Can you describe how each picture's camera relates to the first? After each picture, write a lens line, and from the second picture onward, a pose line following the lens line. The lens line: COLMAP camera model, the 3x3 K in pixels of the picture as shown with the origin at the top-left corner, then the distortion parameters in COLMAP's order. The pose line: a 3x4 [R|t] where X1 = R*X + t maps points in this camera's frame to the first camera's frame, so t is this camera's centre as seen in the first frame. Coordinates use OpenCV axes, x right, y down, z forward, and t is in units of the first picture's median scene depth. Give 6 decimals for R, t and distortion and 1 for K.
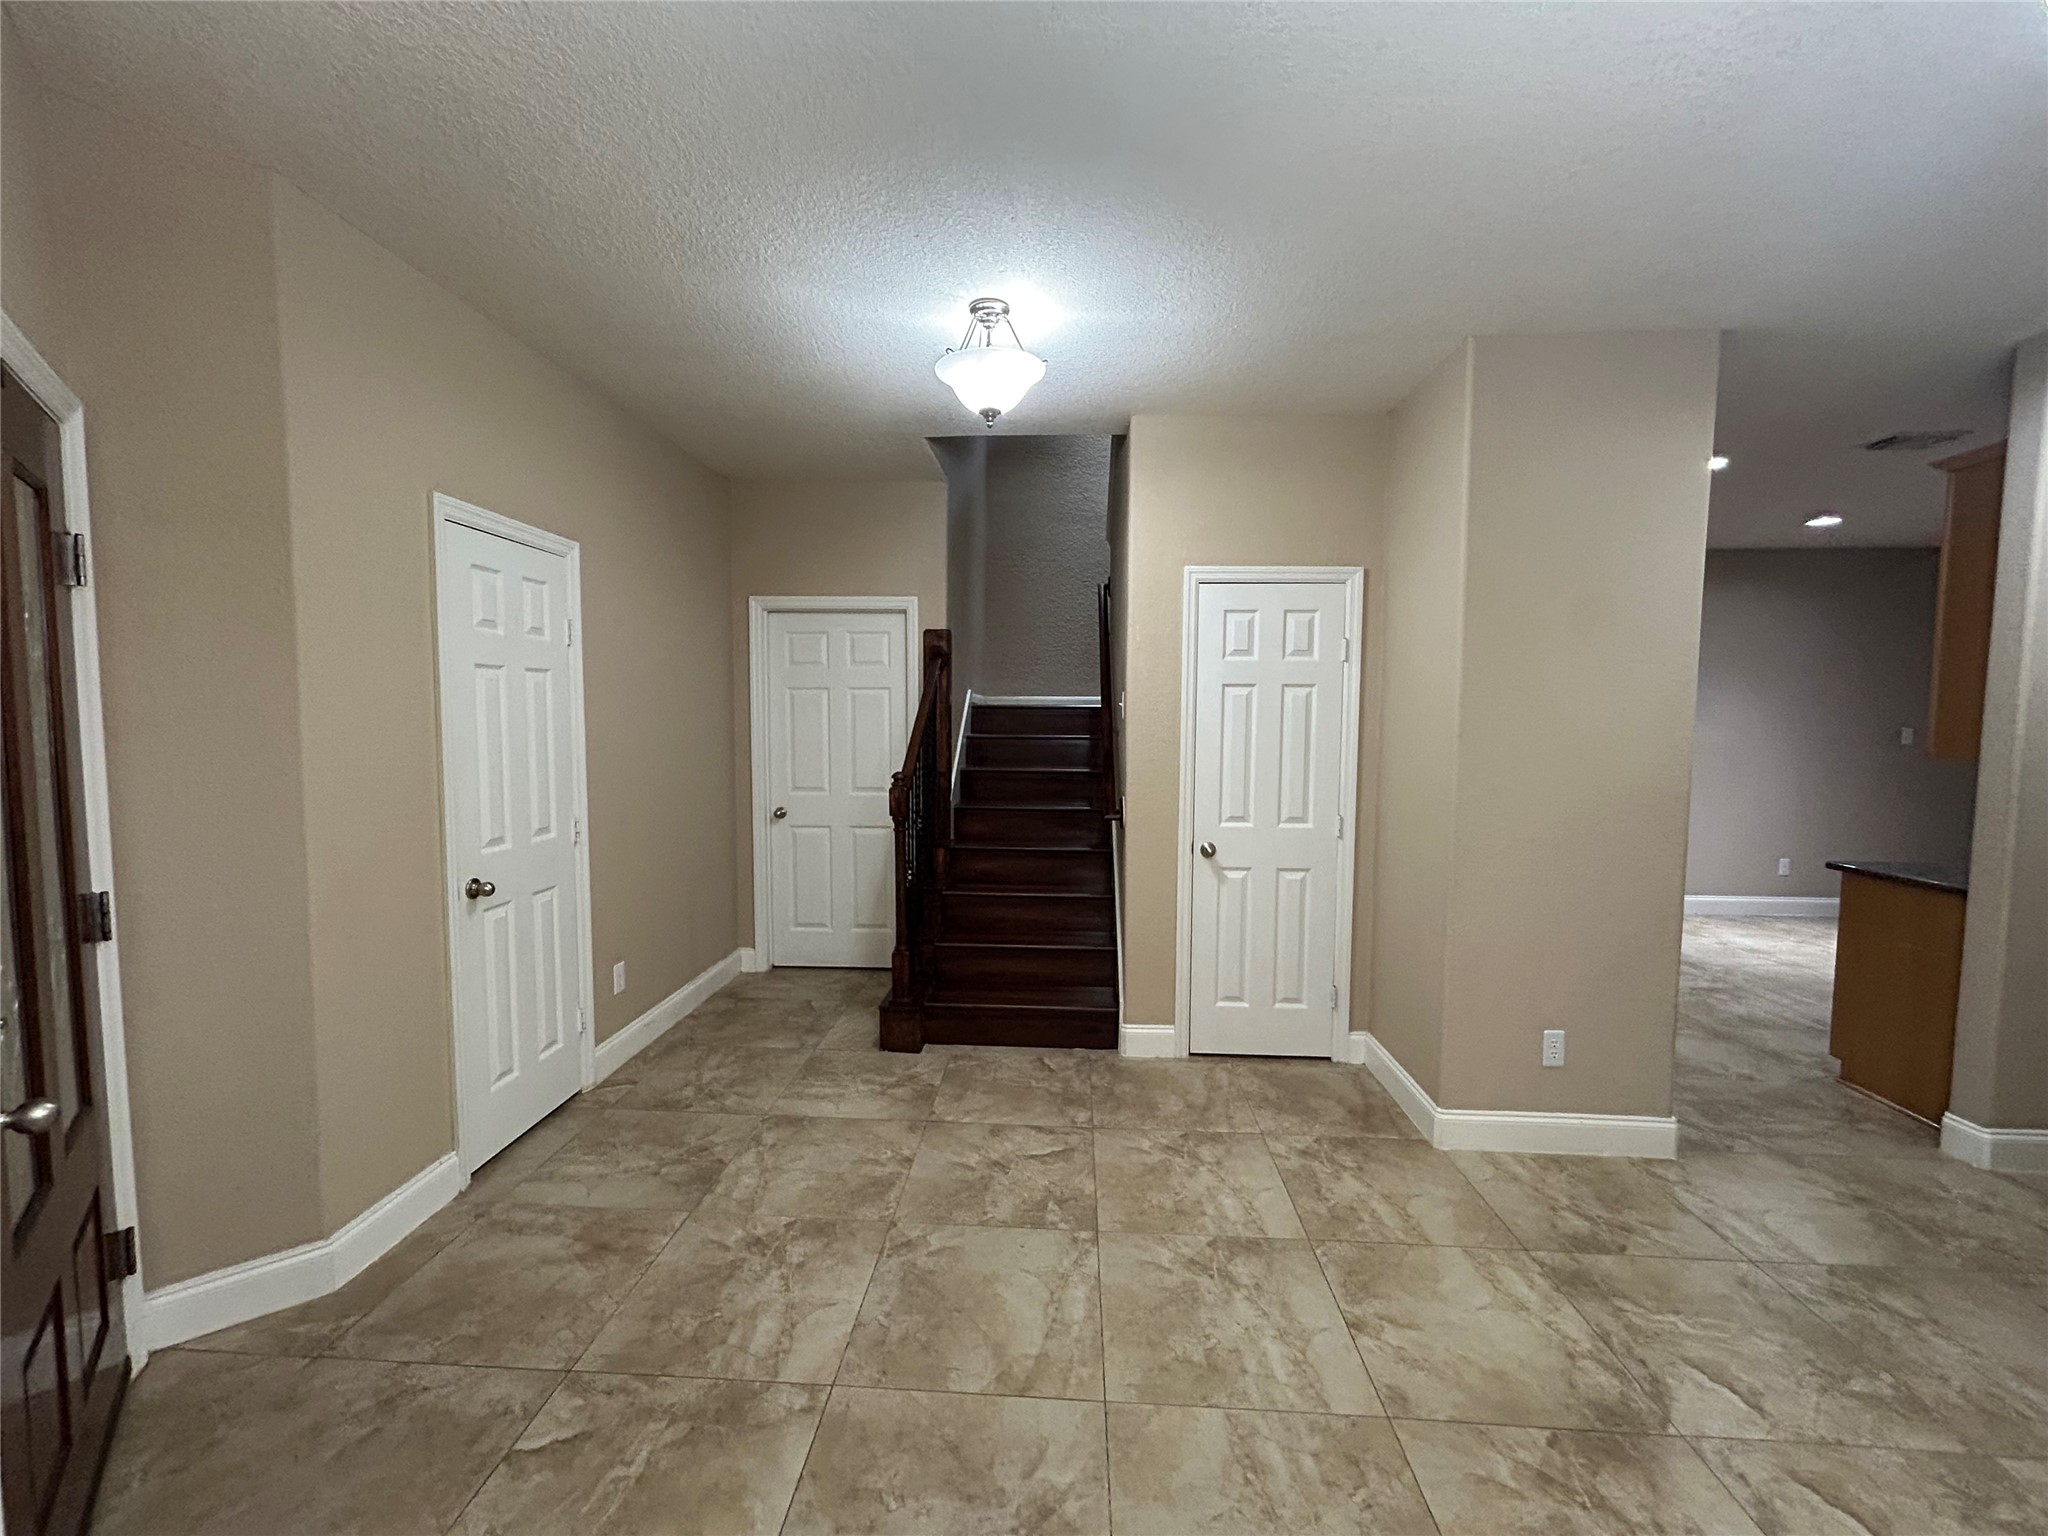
lens RADIAL K [[832.0, 0, 1027.1], [0, 832.0, 768.6], [0, 0, 1]] dist [0.001200, 0.001373]
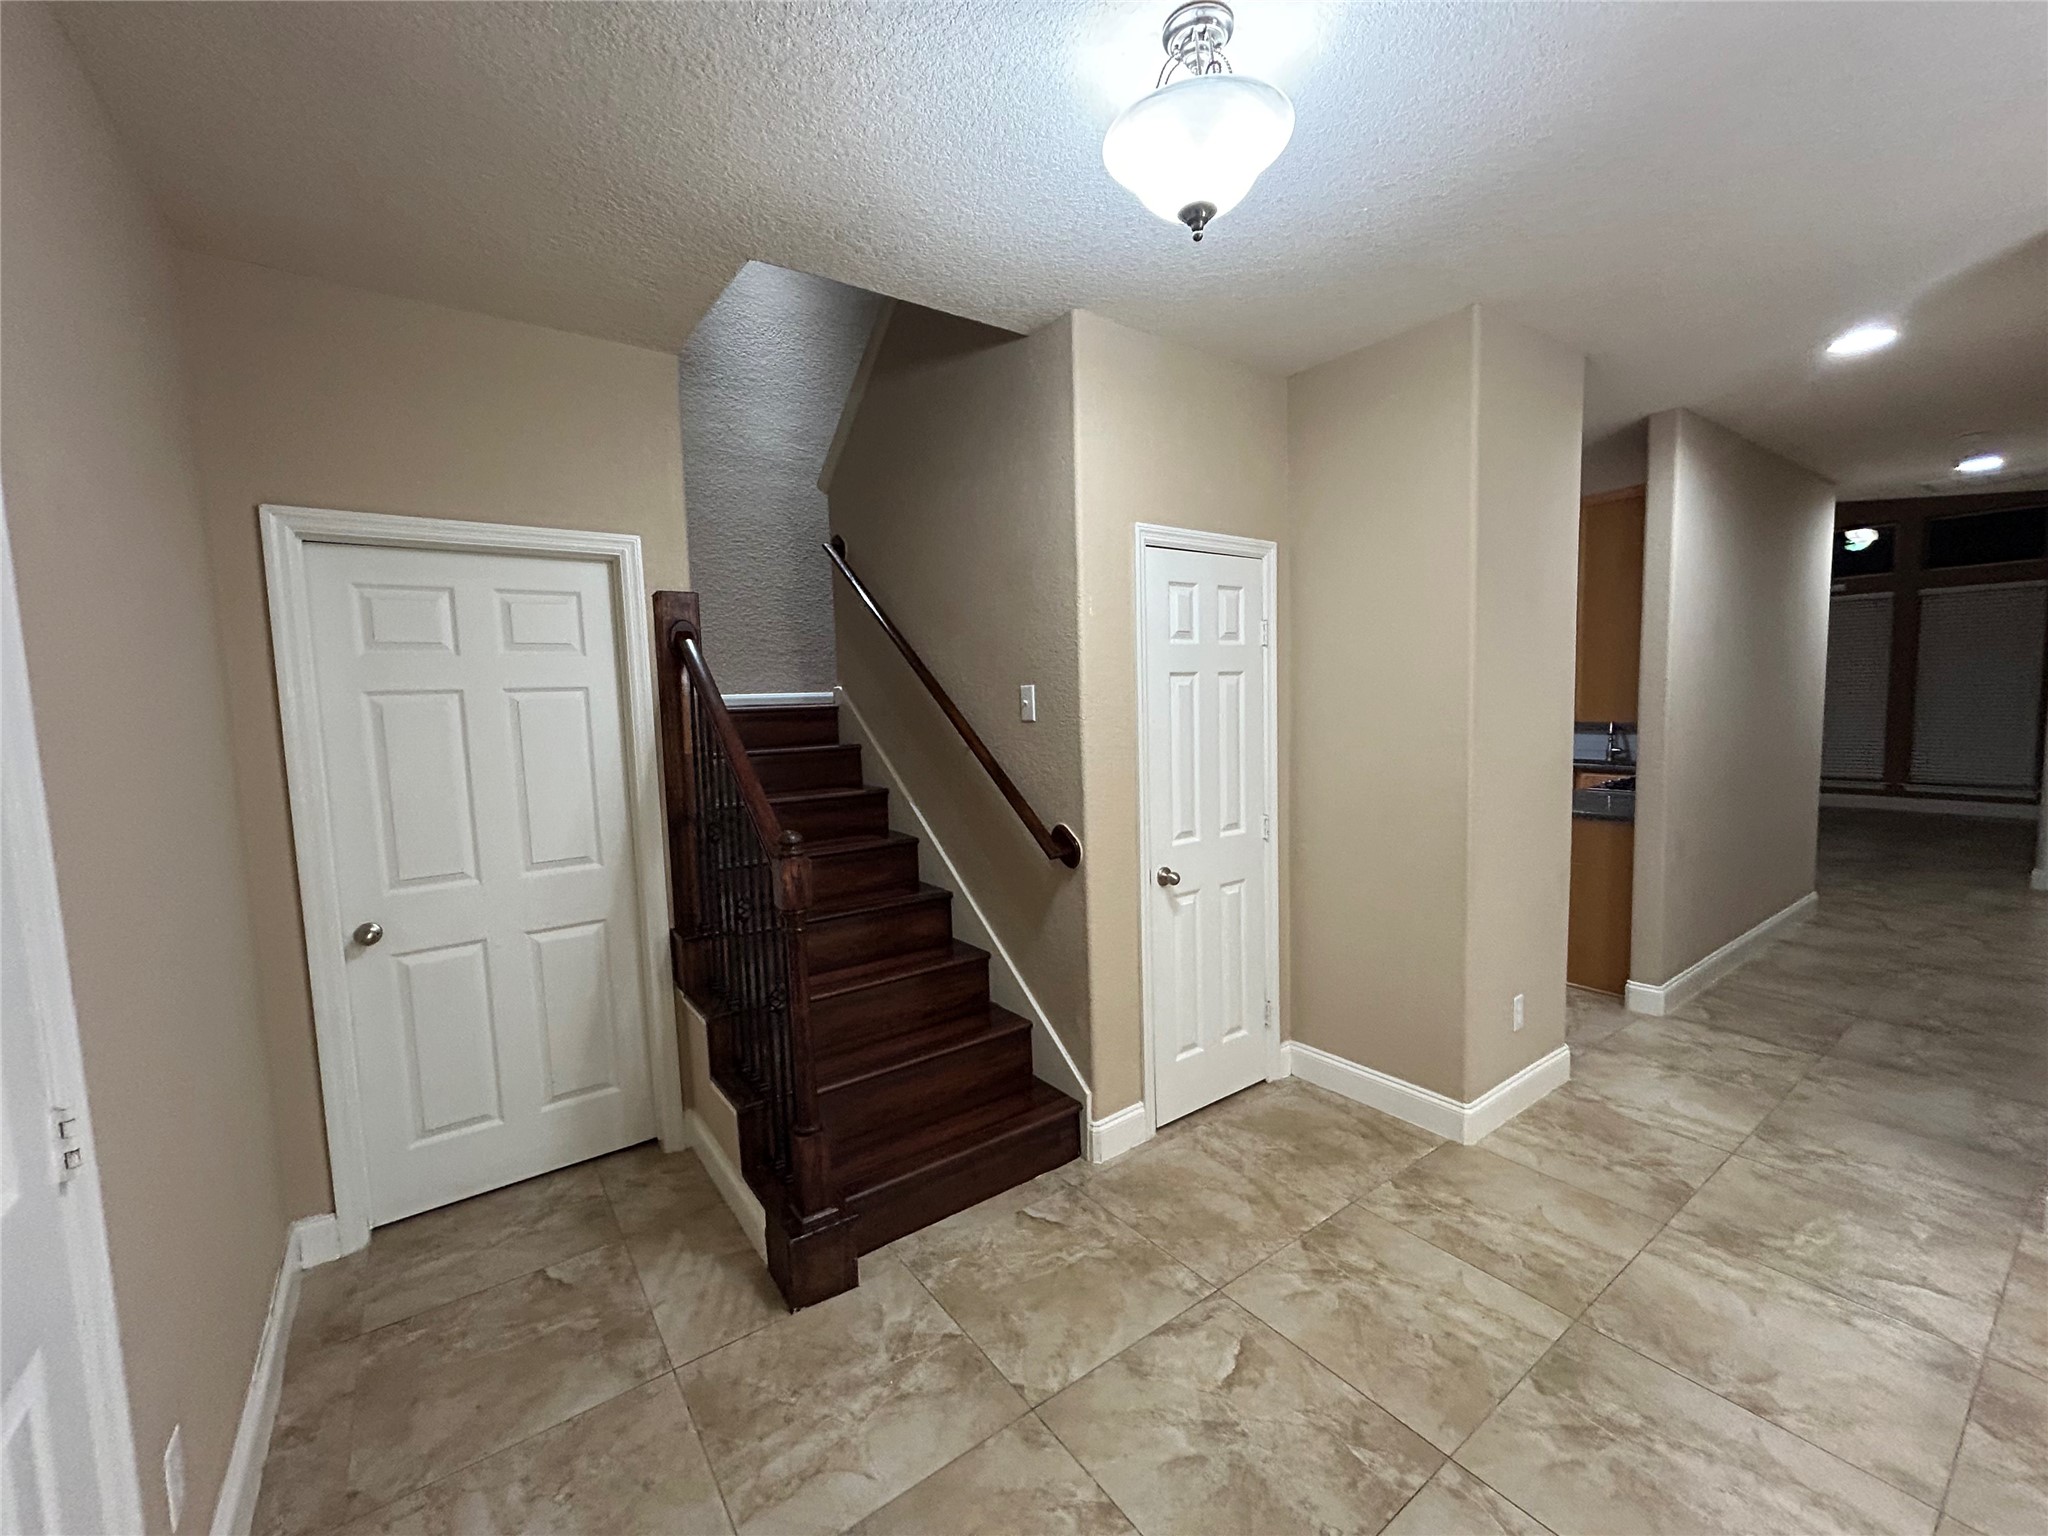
lens RADIAL K [[832.0, 0, 1020.9], [0, 832.0, 766.8], [0, 0, 1]] dist [0.001200, 0.001373]
pose [[0.776695, -0.083281, 0.624347, -0.438471], [0.078800, 0.996281, 0.034865, -0.054492], [-0.624929, 0.022119, 0.780368, 0.503592]]
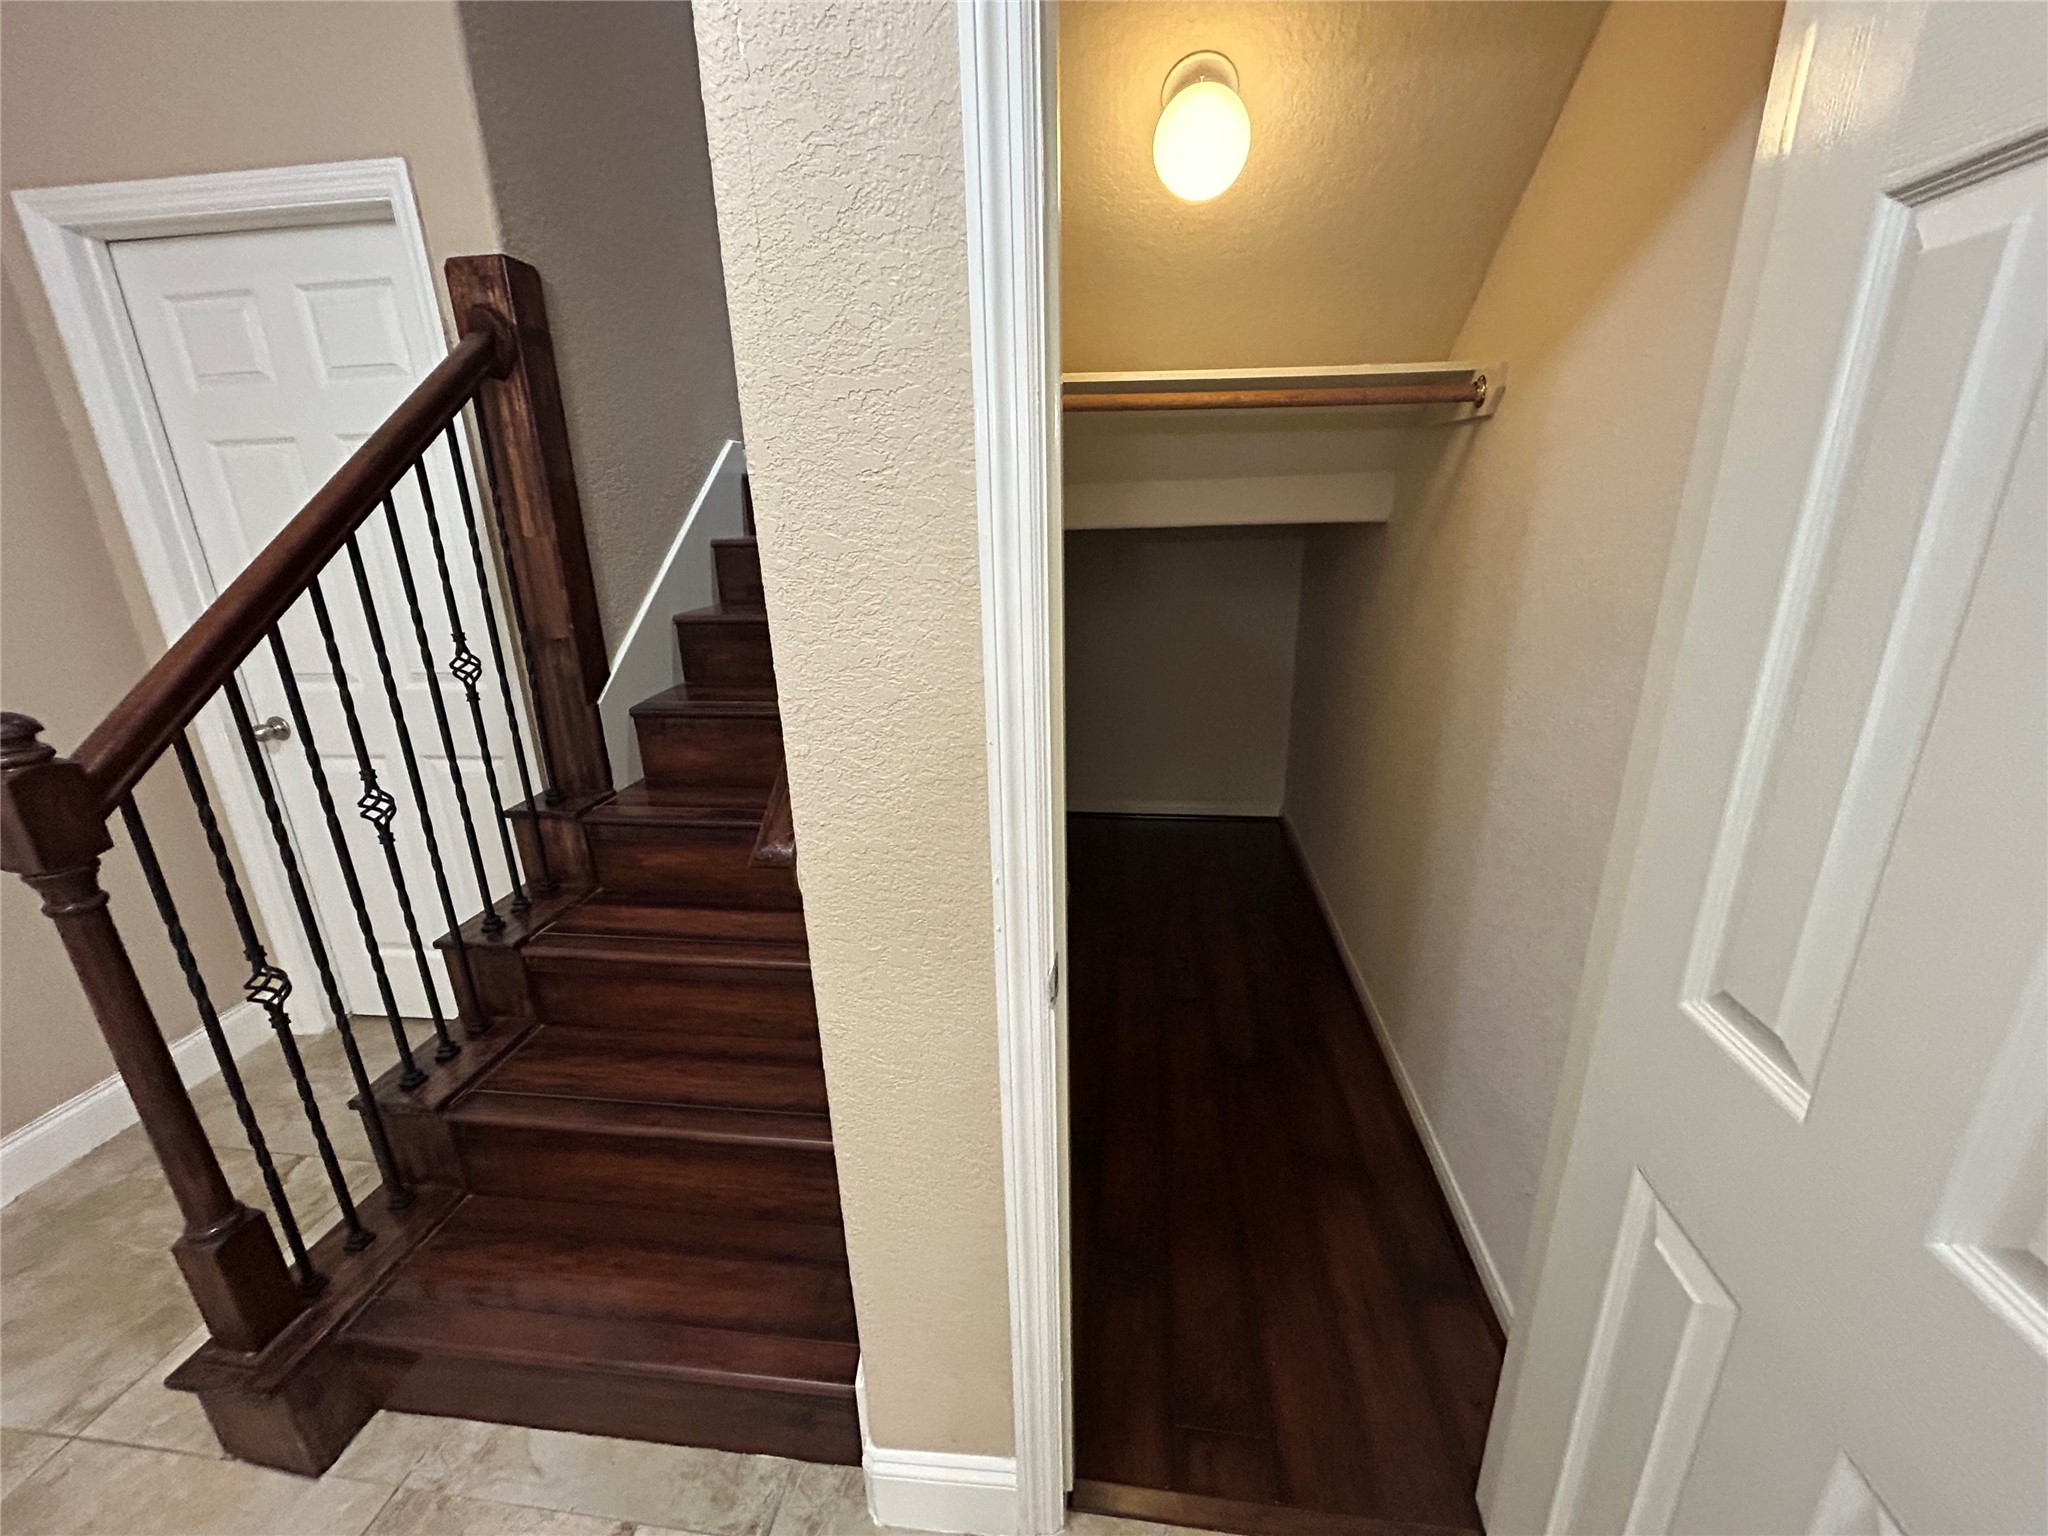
lens RADIAL K [[832.0, 0, 1021.4], [0, 832.0, 759.7], [0, 0, 1]] dist [0.001200, 0.001373]
pose [[0.996093, -0.009942, -0.087748, 0.235367], [0.030462, 0.971339, 0.235738, -0.041087], [0.082890, -0.237490, 0.967847, 0.862689]]
